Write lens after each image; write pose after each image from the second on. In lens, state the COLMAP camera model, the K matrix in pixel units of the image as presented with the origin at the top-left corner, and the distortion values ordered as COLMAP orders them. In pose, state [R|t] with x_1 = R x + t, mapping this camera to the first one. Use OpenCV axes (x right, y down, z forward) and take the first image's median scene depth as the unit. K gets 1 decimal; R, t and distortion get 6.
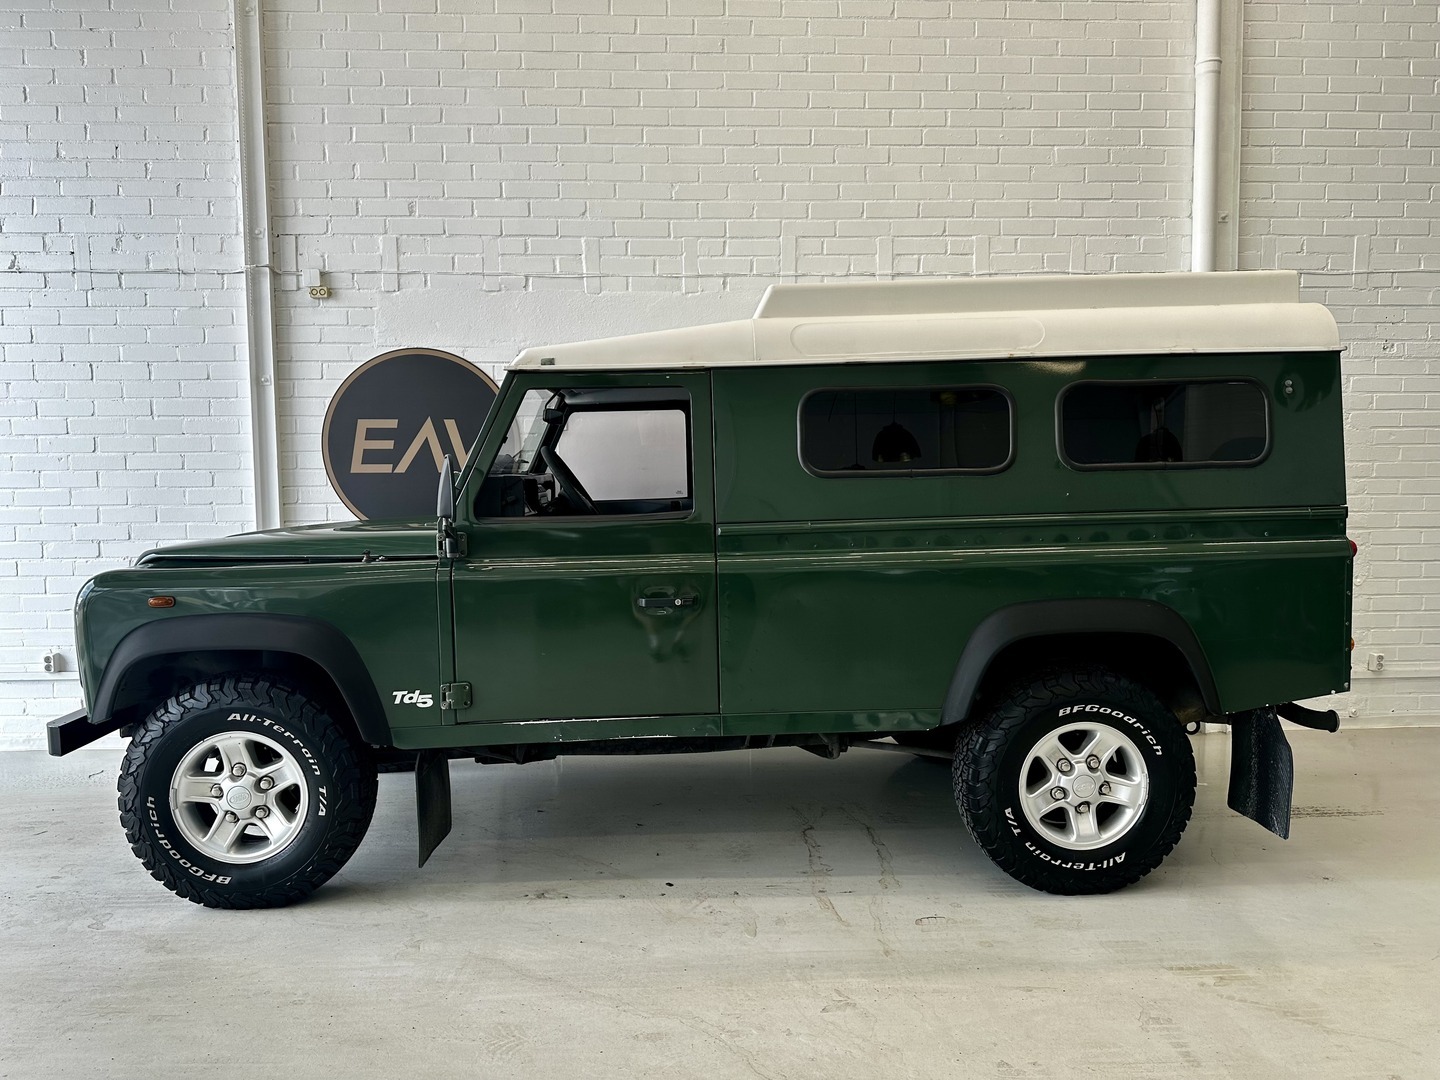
lens RADIAL K [[1005.8, 0, 720.0], [0, 1005.8, 540.0], [0, 0, 1]] dist [0.080522, -0.108412]
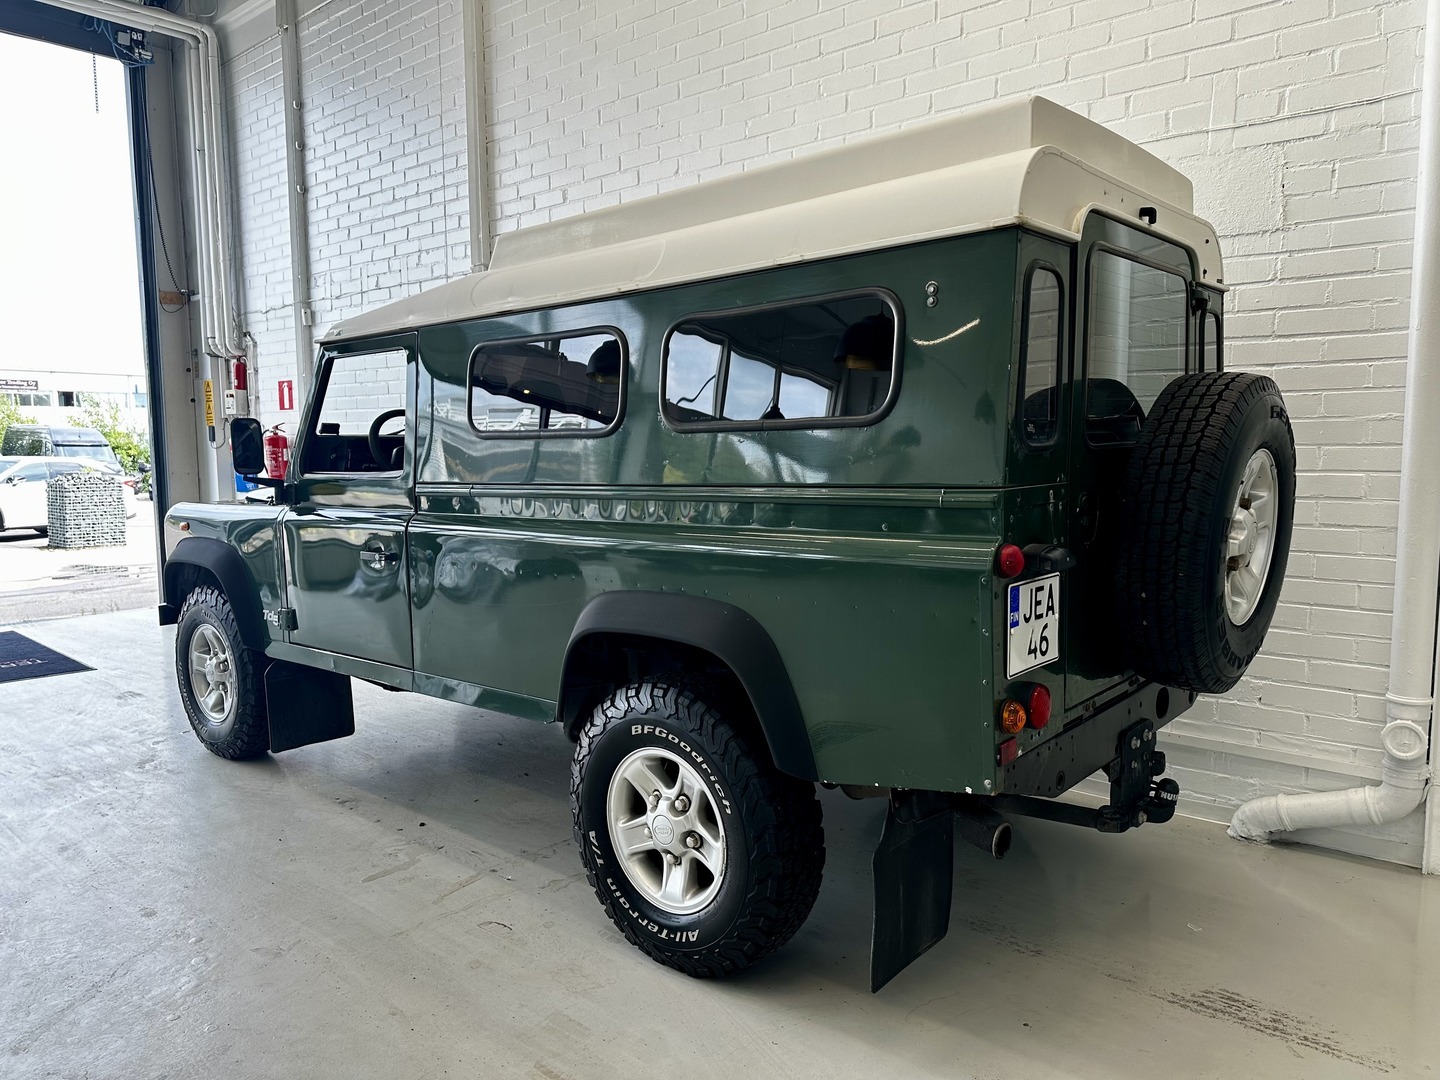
lens RADIAL K [[1014.6, 0, 720.0], [0, 1014.6, 540.0], [0, 0, 1]] dist [0.040162, -0.042764]
pose [[0.727712, 0.068770, -0.682426, 0.604016], [-0.048174, 0.997628, 0.049163, -0.014351], [0.684188, -0.002901, 0.729300, 0.304218]]
